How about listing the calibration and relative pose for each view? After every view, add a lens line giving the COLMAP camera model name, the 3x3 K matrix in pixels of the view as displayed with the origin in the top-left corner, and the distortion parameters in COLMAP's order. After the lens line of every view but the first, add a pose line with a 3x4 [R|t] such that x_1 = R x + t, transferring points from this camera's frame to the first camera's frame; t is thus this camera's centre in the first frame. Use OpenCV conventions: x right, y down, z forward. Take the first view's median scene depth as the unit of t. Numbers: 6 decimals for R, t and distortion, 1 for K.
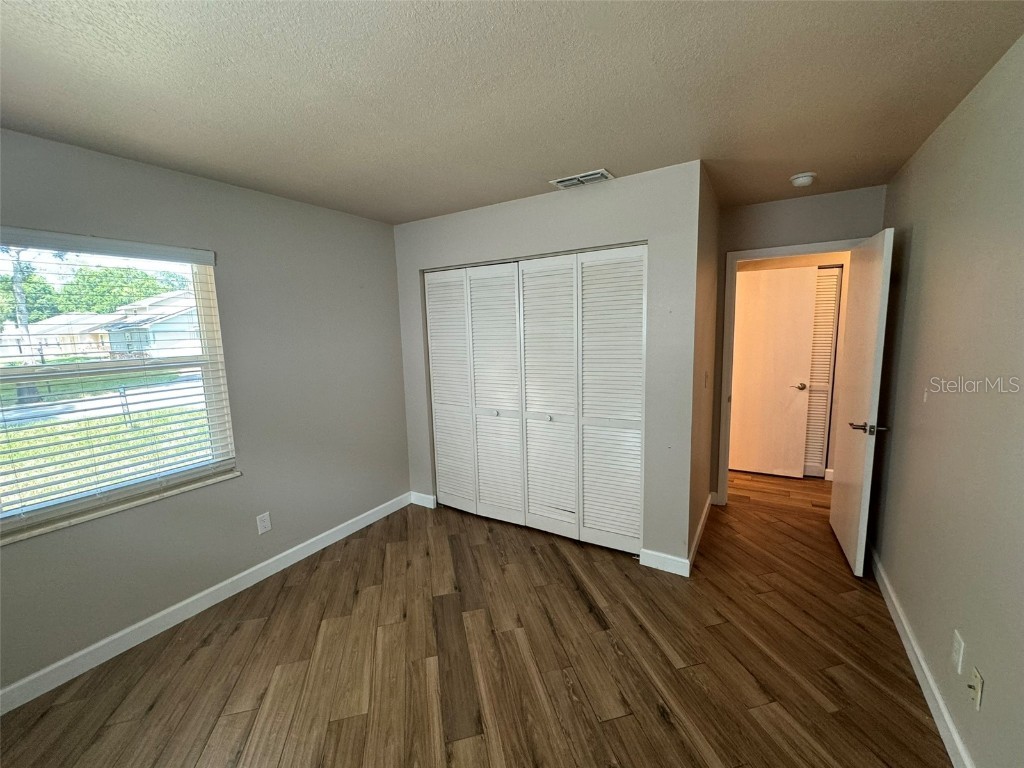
lens RADIAL K [[414.4, 0, 512.8], [0, 414.4, 382.0], [0, 0, 1]] dist [0.001437, -0.000091]
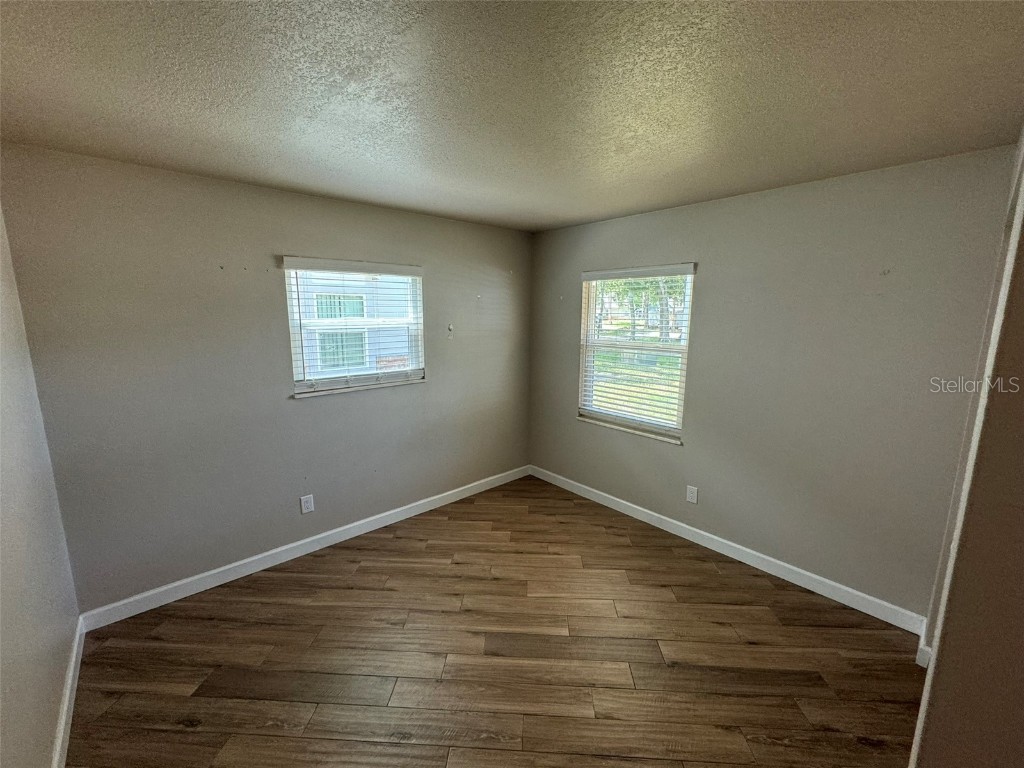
lens RADIAL K [[414.4, 0, 512.4], [0, 414.4, 384.7], [0, 0, 1]] dist [0.001437, -0.000091]
pose [[-0.287610, 0.191768, -0.938352, 0.698093], [-0.126580, 0.963544, 0.235714, -0.201806], [0.949346, 0.186571, -0.252851, 0.921379]]
